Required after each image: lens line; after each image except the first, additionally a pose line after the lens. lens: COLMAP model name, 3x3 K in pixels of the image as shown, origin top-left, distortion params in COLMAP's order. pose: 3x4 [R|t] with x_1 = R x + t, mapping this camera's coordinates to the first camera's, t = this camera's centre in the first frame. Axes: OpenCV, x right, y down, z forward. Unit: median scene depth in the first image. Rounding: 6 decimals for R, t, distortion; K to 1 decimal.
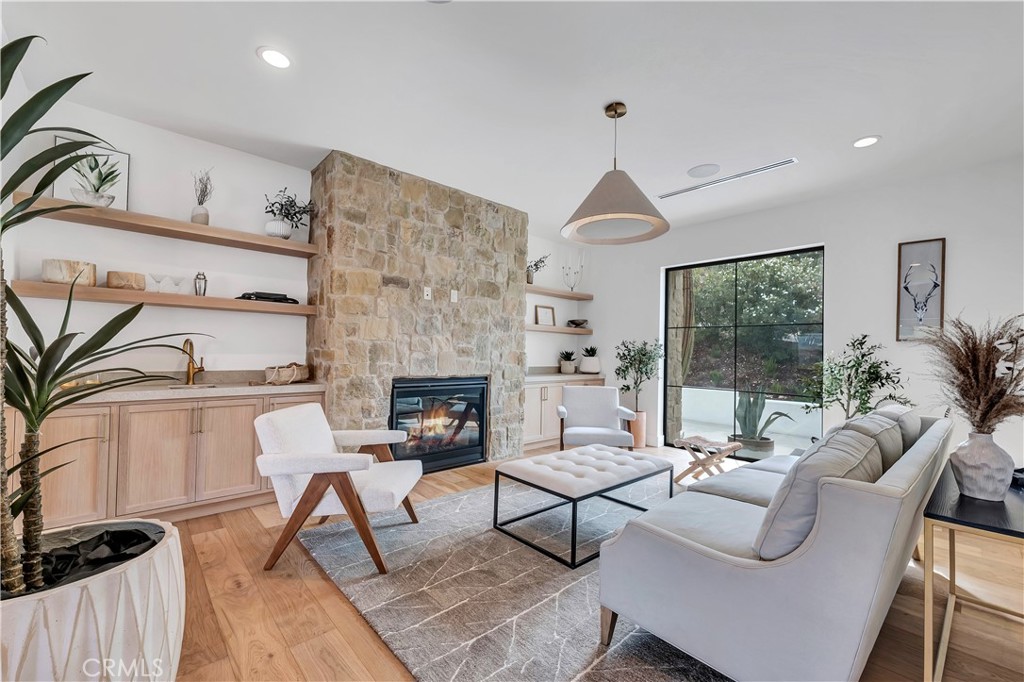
lens RADIAL K [[397.4, 0, 513.6], [0, 397.4, 345.9], [0, 0, 1]] dist [-0.002138, -0.000245]
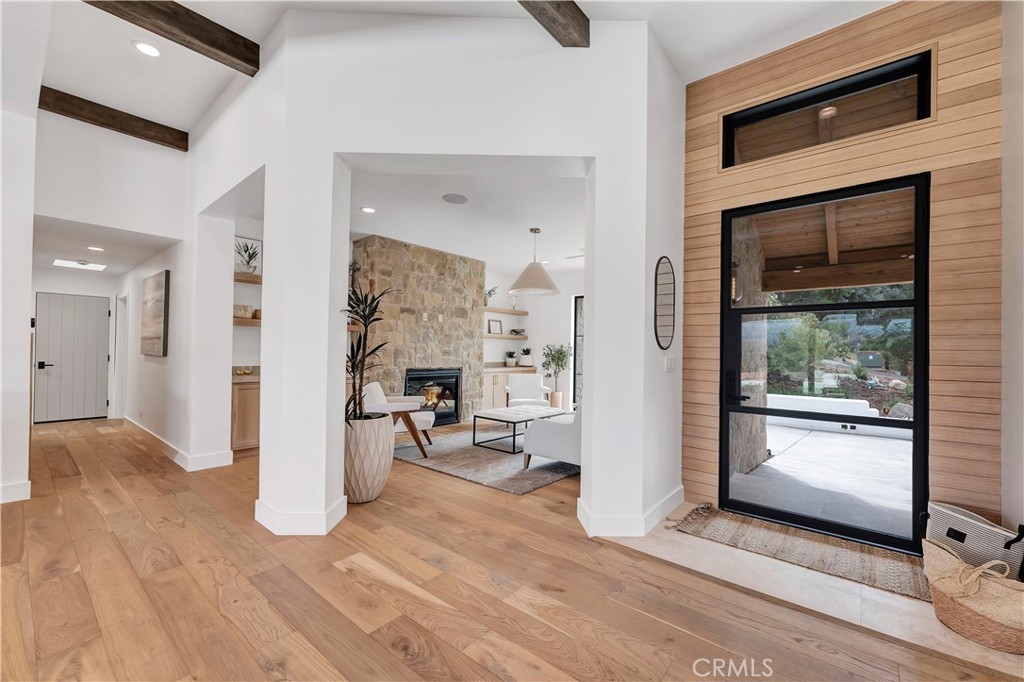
lens RADIAL K [[397.4, 0, 509.7], [0, 397.4, 343.6], [0, 0, 1]] dist [-0.002138, -0.000245]
pose [[0.991085, -0.001462, 0.133222, -0.081748], [0.001306, 0.999998, 0.001259, -0.022172], [-0.133224, -0.001074, 0.991085, -0.581892]]
